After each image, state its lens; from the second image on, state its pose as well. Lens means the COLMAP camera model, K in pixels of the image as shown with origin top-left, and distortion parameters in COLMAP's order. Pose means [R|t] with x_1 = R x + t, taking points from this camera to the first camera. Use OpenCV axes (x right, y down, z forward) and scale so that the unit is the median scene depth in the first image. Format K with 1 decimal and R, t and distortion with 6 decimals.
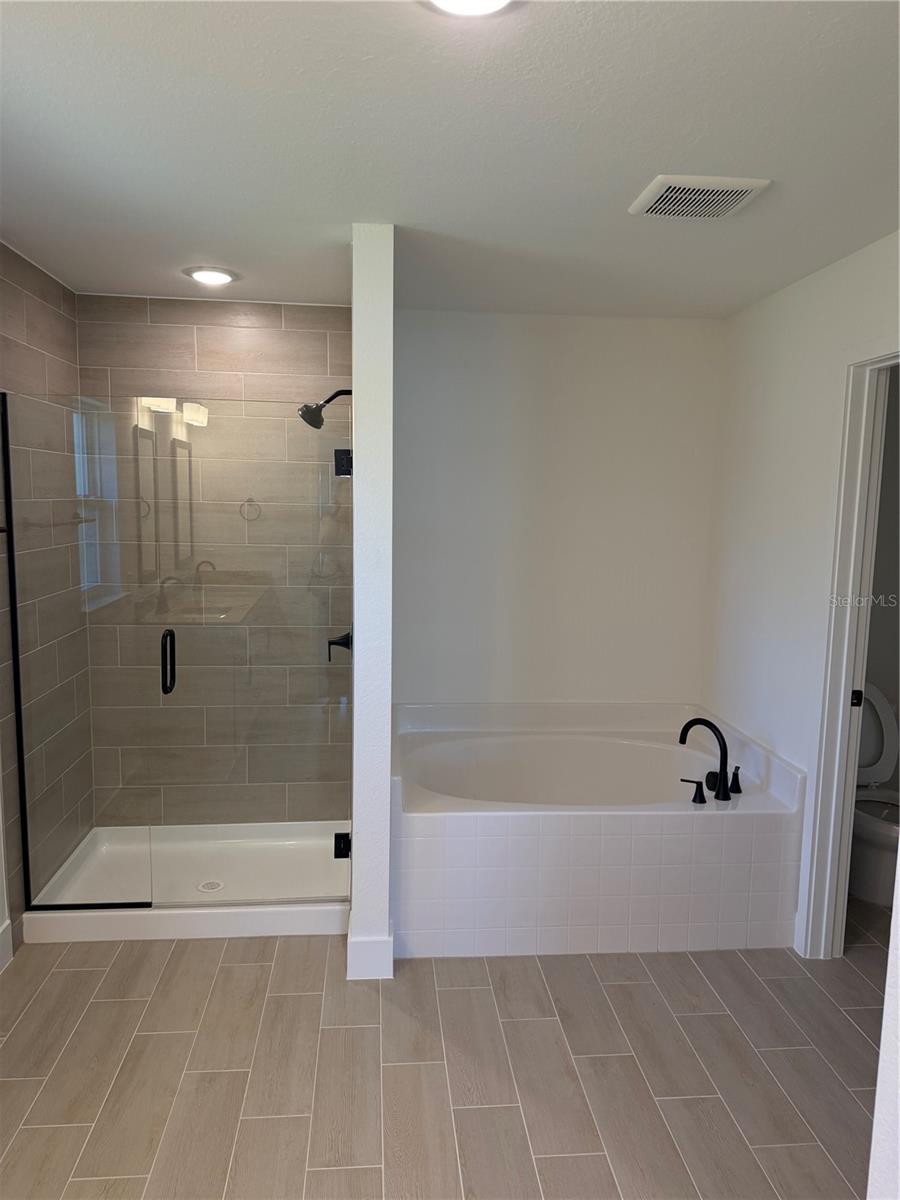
lens RADIAL K [[840.4, 0, 433.6], [0, 840.4, 619.6], [0, 0, 1]] dist [0.085717, -0.126375]
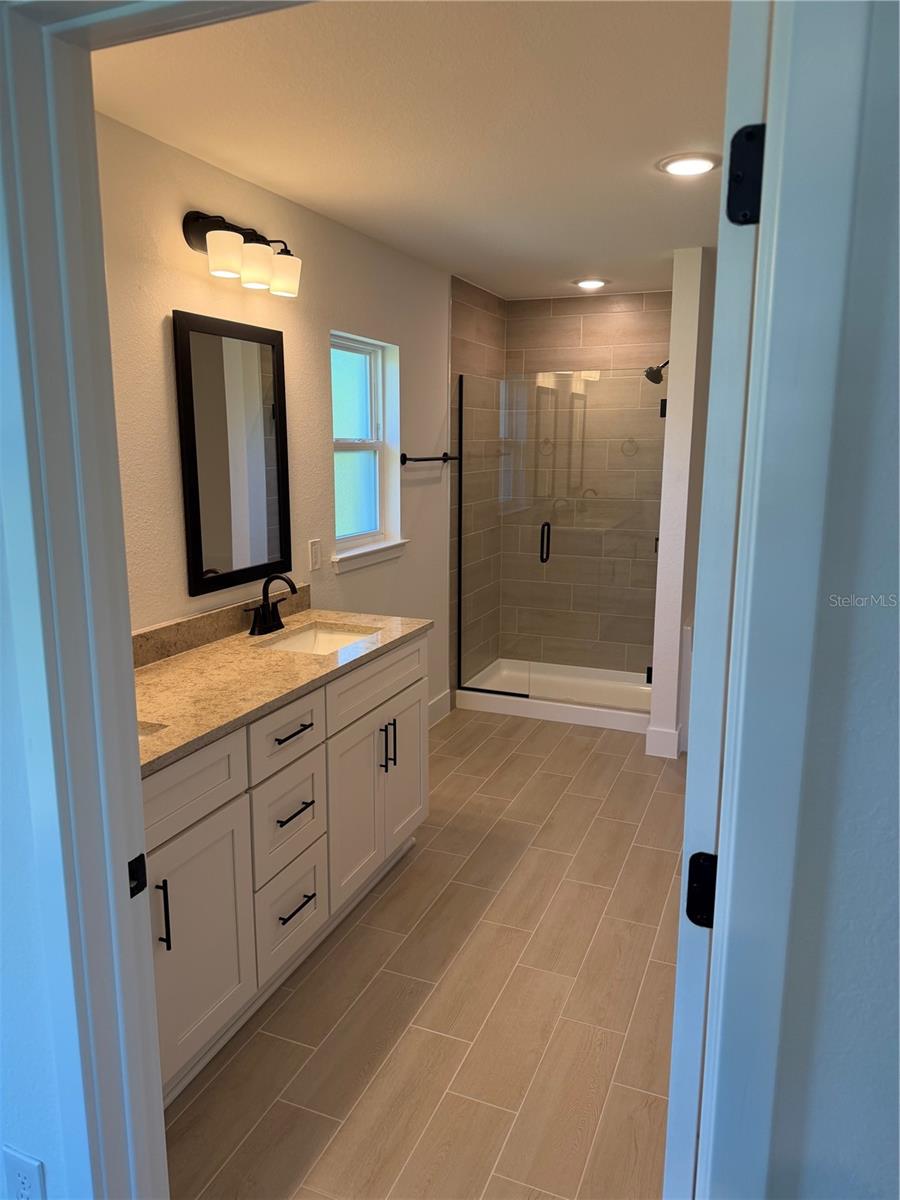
lens RADIAL K [[840.4, 0, 433.6], [0, 840.4, 619.6], [0, 0, 1]] dist [0.085717, -0.126375]
pose [[0.886572, 0.074457, -0.456560, 0.208774], [-0.044863, 0.996148, 0.075337, 0.076552], [0.460410, -0.046309, 0.886497, -0.449719]]
